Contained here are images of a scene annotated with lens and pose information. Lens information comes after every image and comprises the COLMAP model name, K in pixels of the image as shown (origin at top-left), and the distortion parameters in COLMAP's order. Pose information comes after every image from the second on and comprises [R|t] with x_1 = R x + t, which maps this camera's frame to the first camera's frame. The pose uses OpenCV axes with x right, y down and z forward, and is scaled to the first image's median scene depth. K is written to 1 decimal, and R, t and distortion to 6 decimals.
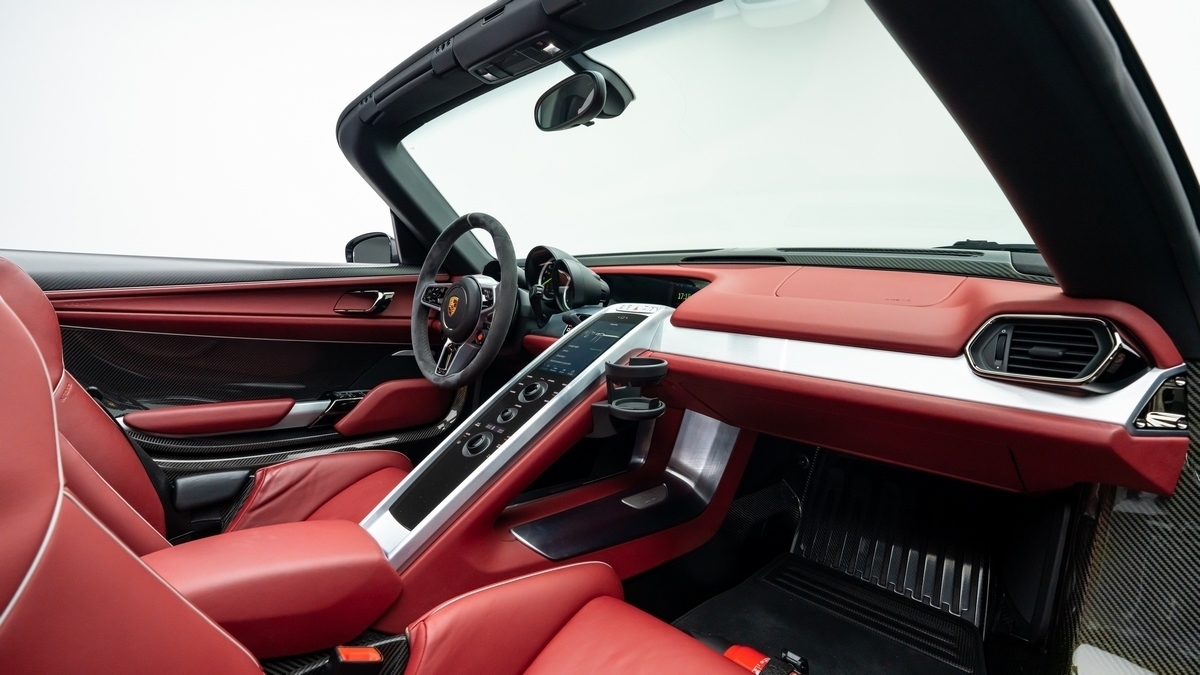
lens RADIAL K [[572.7, 0, 600.0], [0, 572.7, 337.5], [0, 0, 1]] dist [-0.000514, -0.000268]
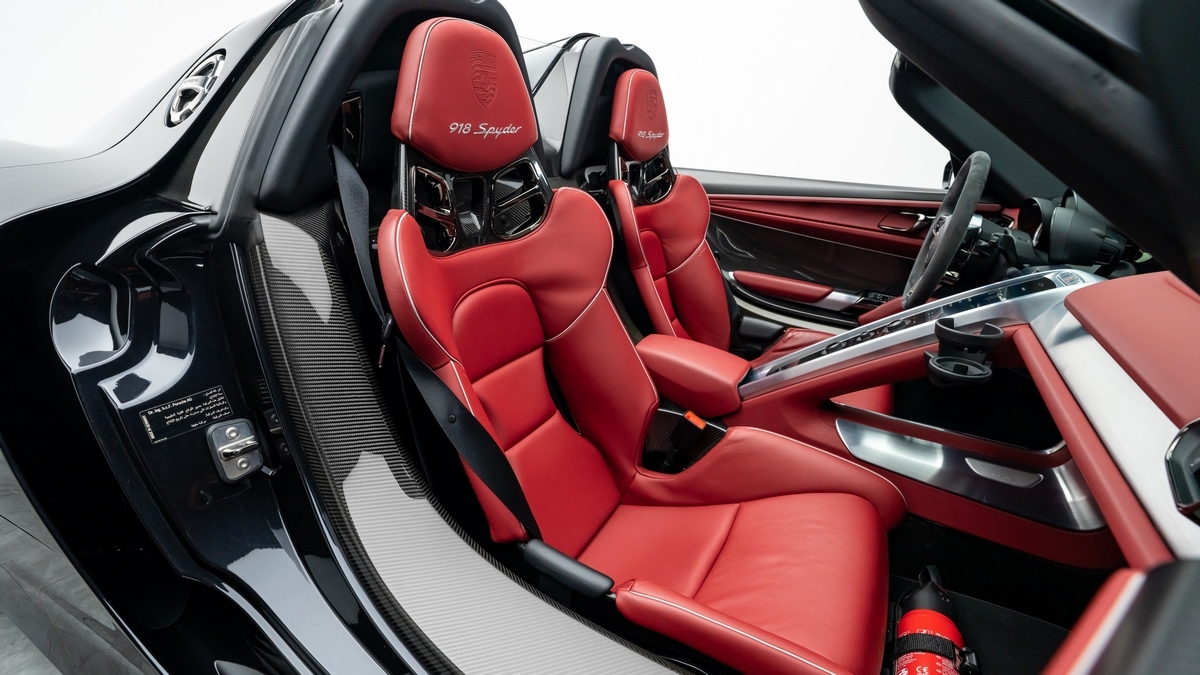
lens RADIAL K [[572.7, 0, 600.0], [0, 572.7, 337.5], [0, 0, 1]] dist [-0.000514, -0.000268]
pose [[0.327306, 0.311895, -0.891960, 0.618911], [-0.137040, 0.949643, 0.281778, -0.101918], [0.934928, 0.030007, 0.353565, 0.039537]]
